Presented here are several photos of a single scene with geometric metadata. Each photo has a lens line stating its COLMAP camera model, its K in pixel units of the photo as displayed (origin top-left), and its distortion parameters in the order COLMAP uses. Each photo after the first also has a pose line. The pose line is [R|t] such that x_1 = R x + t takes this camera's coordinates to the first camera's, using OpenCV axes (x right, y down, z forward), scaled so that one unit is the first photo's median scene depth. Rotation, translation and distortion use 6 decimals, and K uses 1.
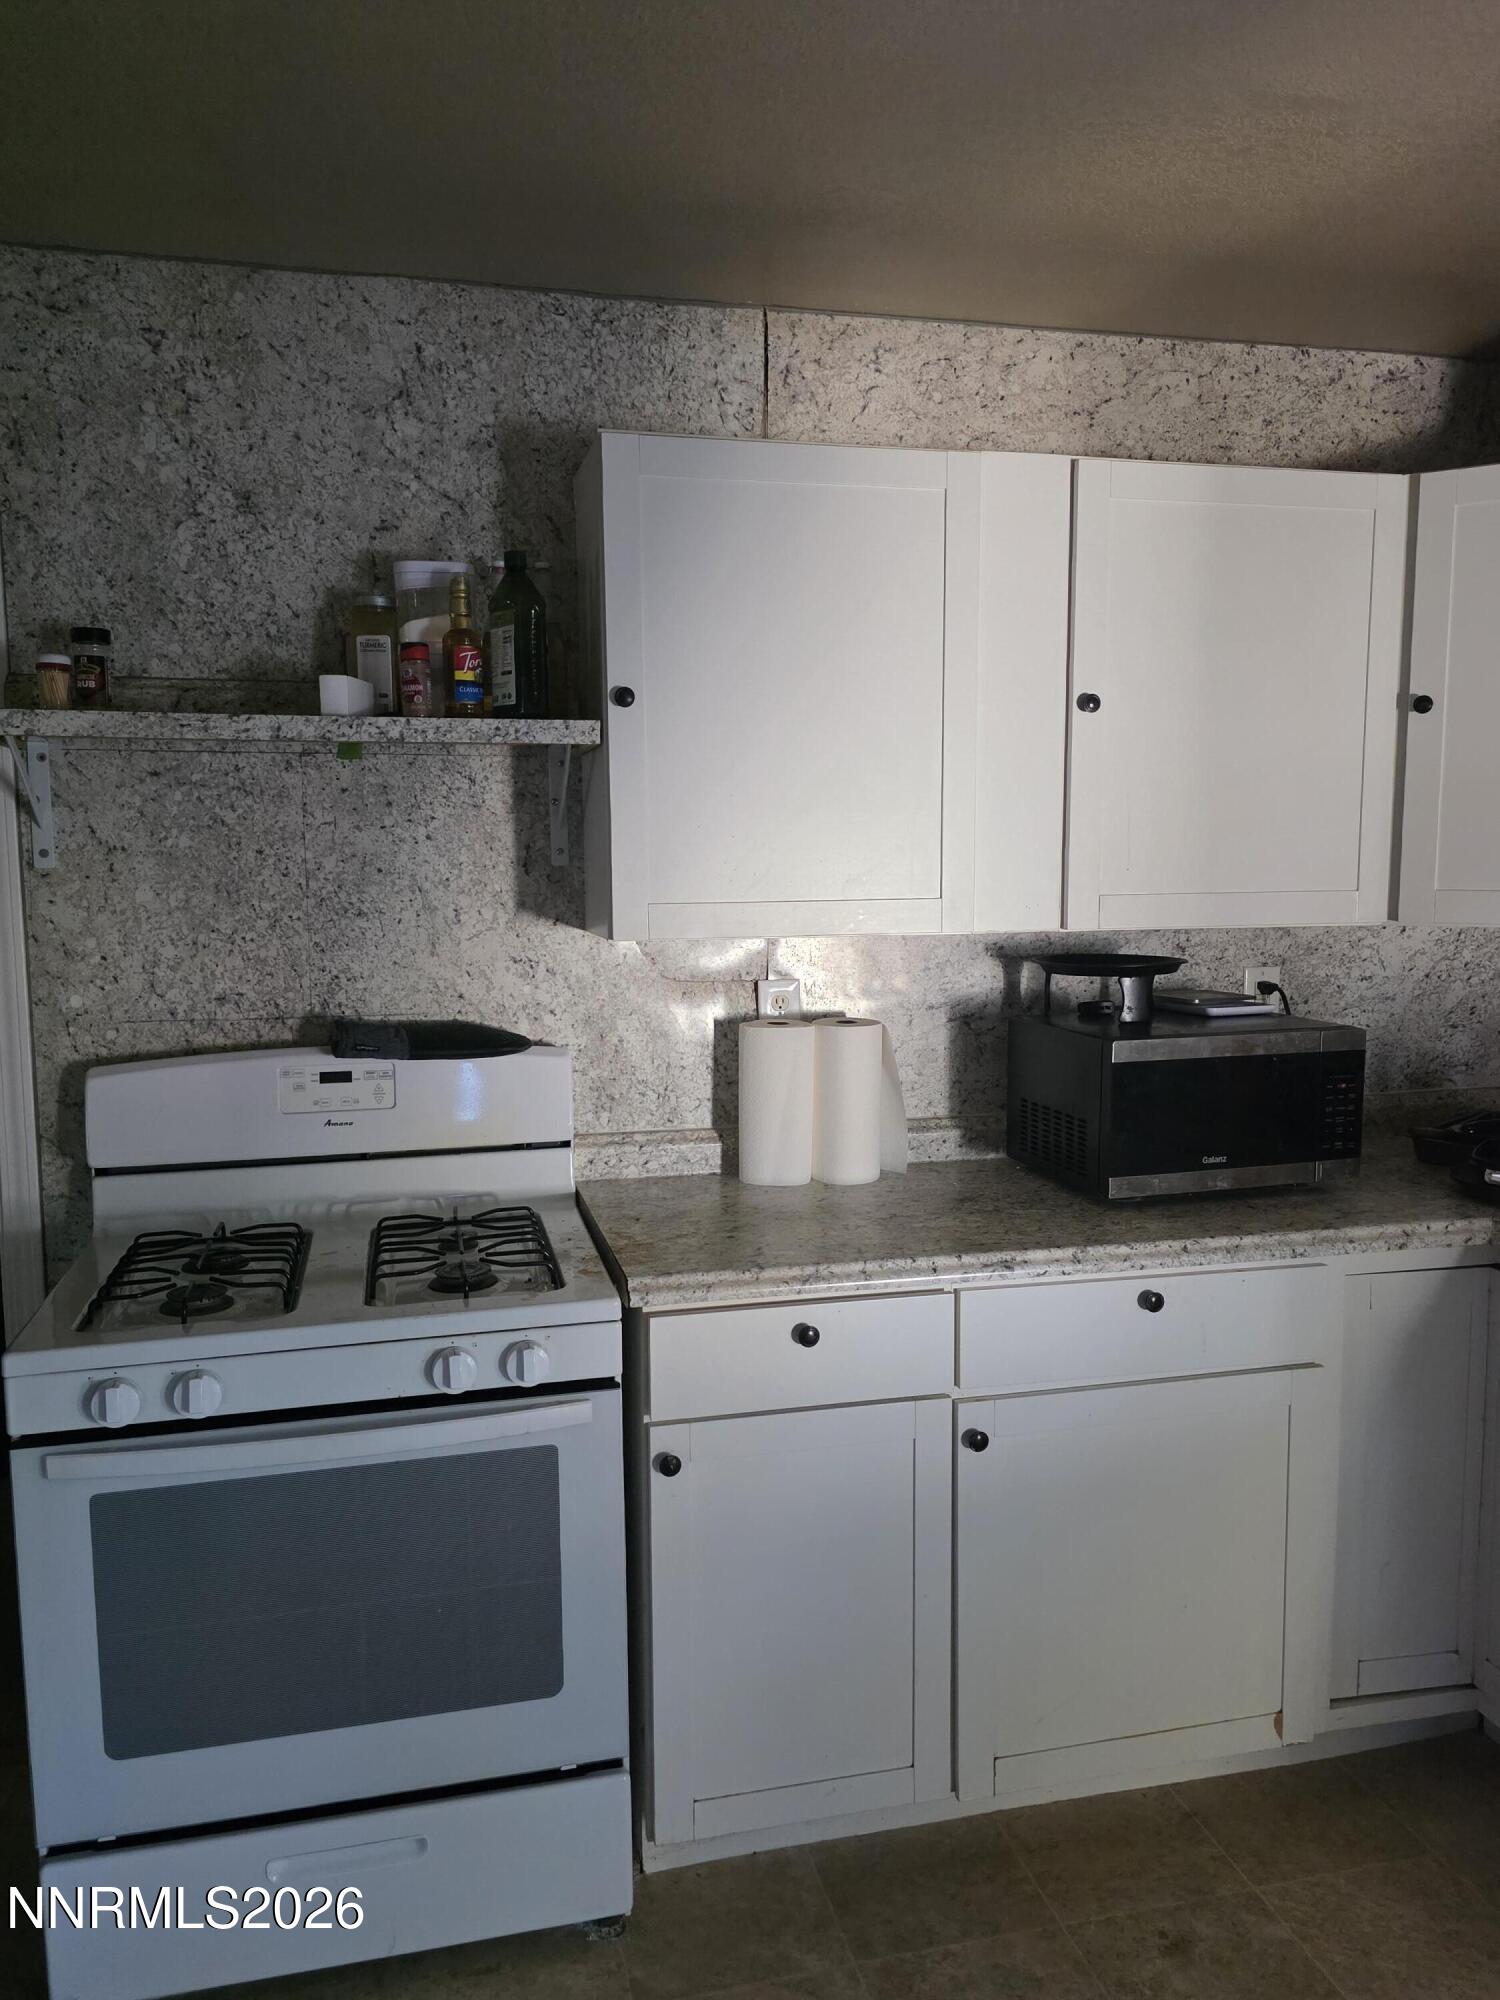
lens RADIAL K [[1452.1, 0, 747.4], [0, 1452.1, 1017.2], [0, 0, 1]] dist [0.086747, -0.112881]
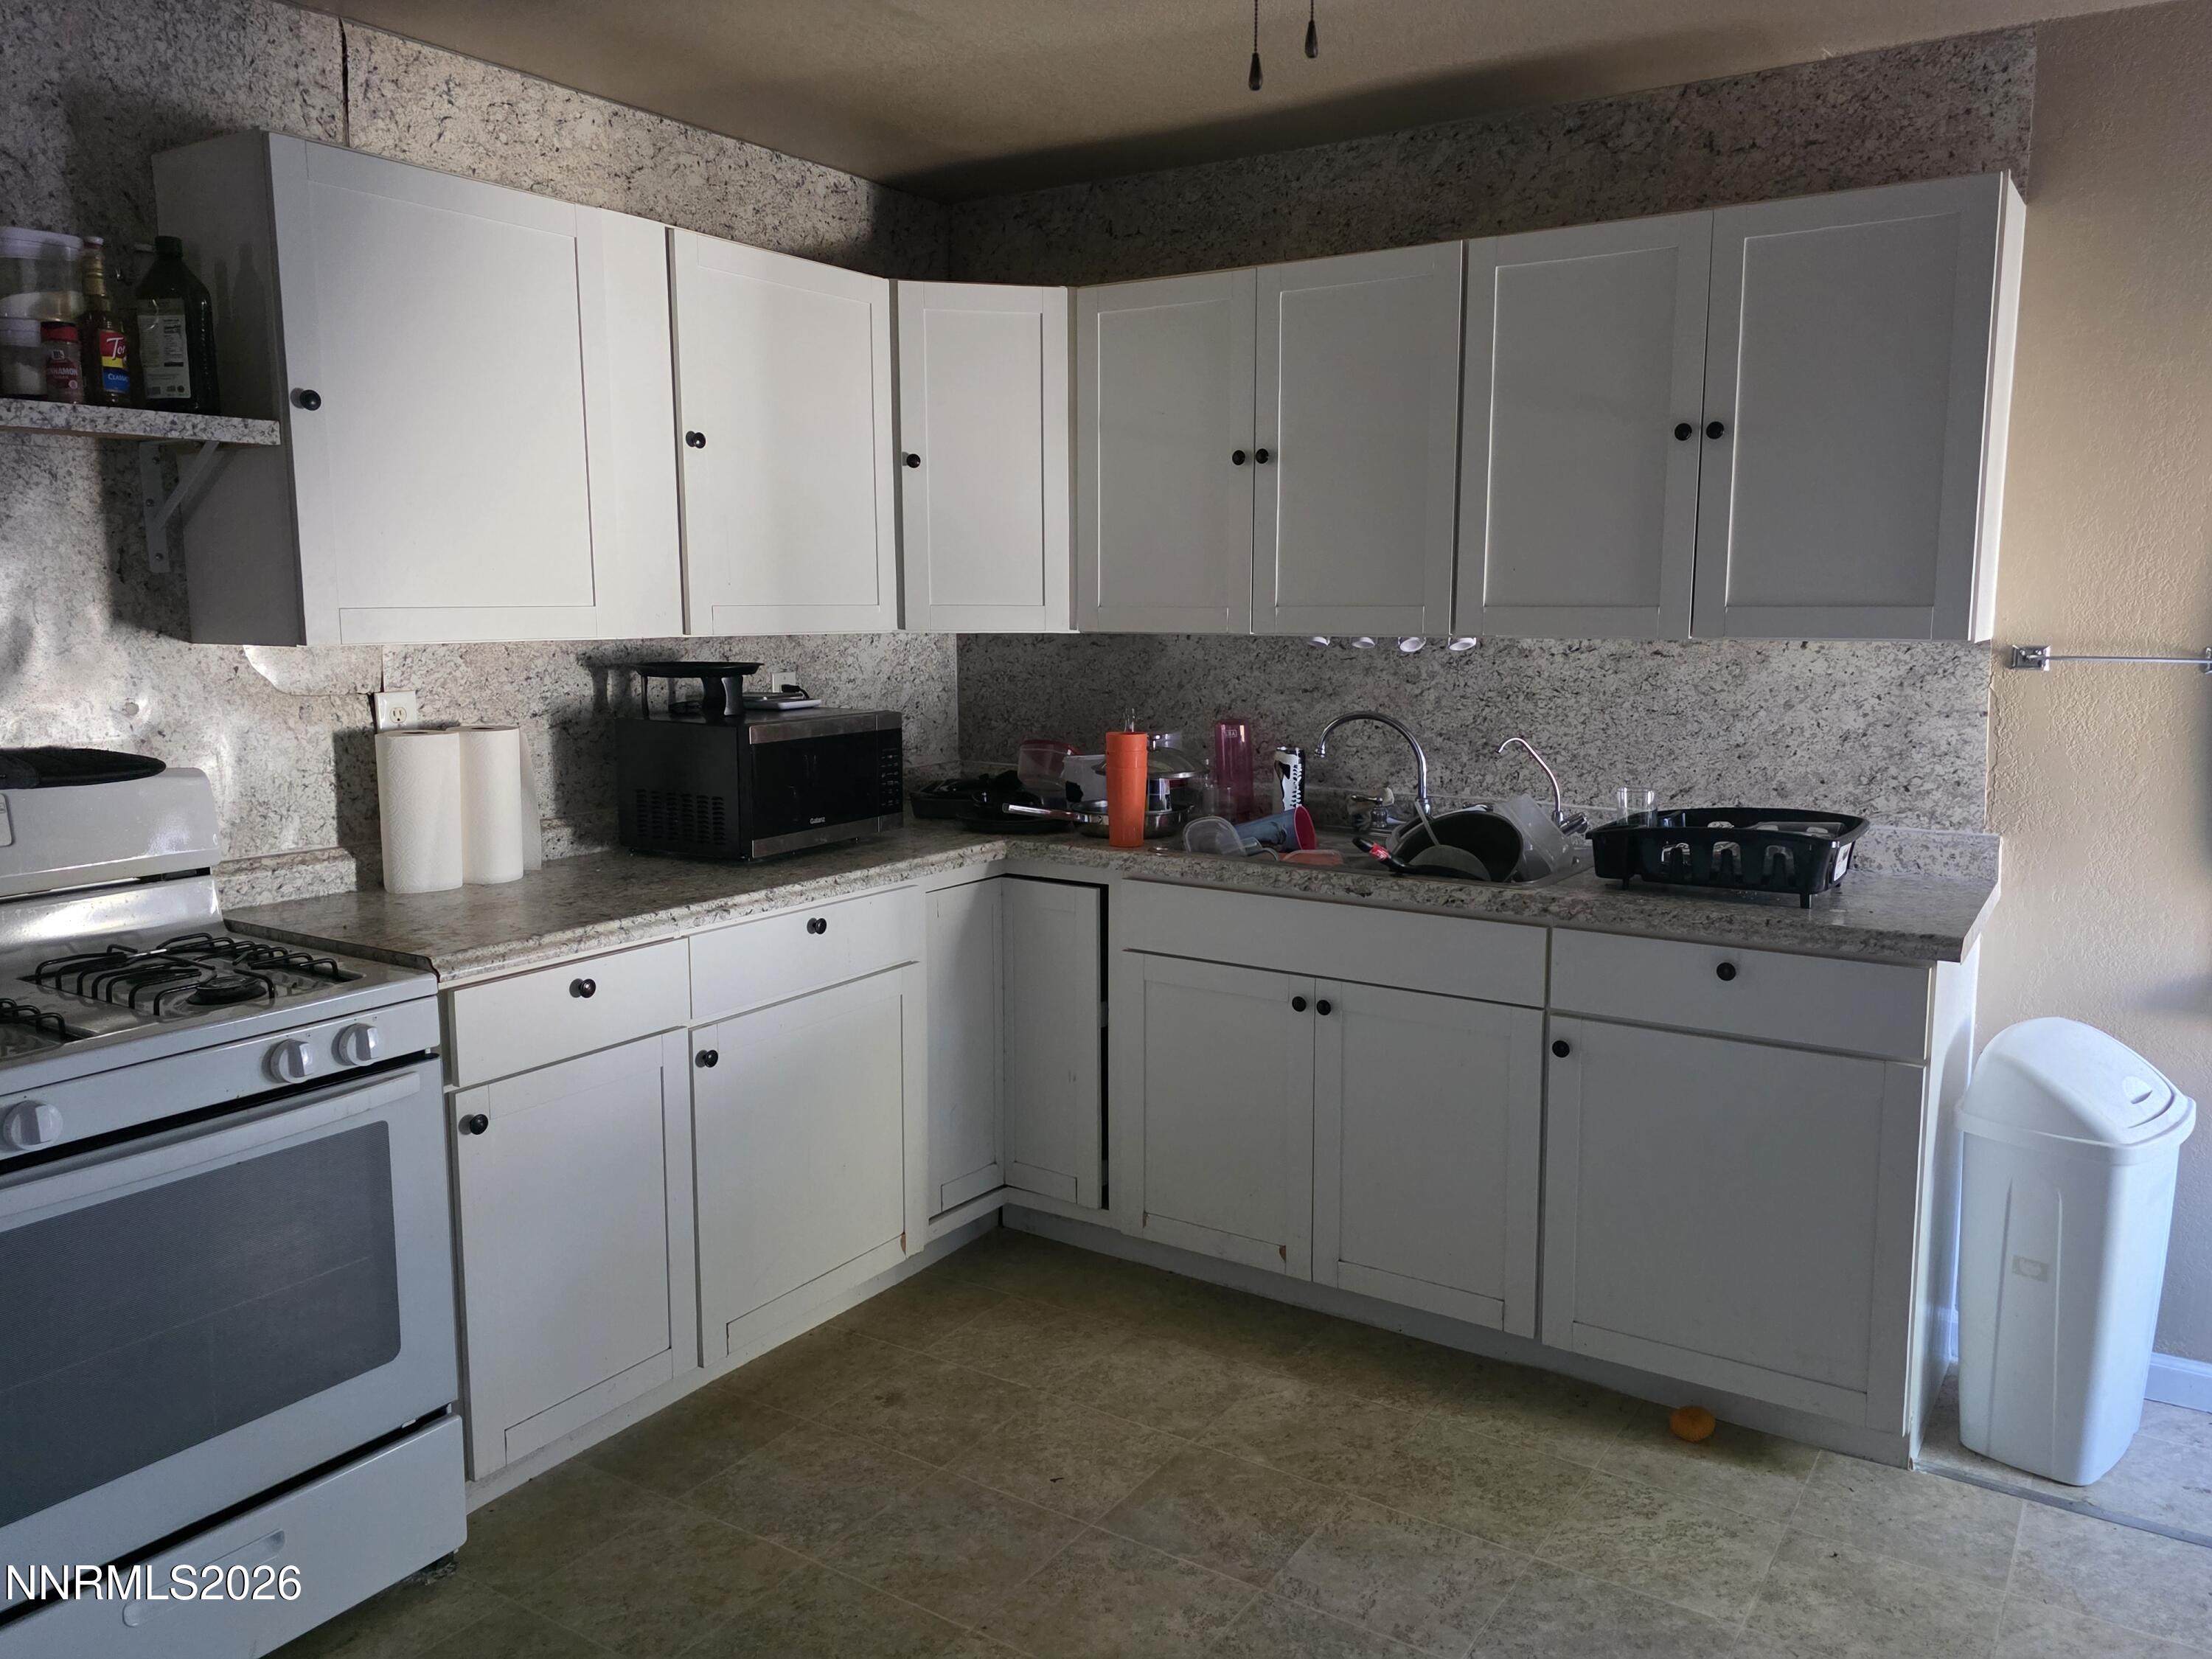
lens RADIAL K [[1656.0, 0, 1106.0], [0, 1656.0, 829.5], [0, 0, 1]] dist [0.066348, -0.074842]
pose [[0.727963, -0.089918, 0.679695, -0.436176], [0.075144, 0.995854, 0.051262, 0.048773], [-0.681486, 0.013758, 0.731702, -0.184178]]
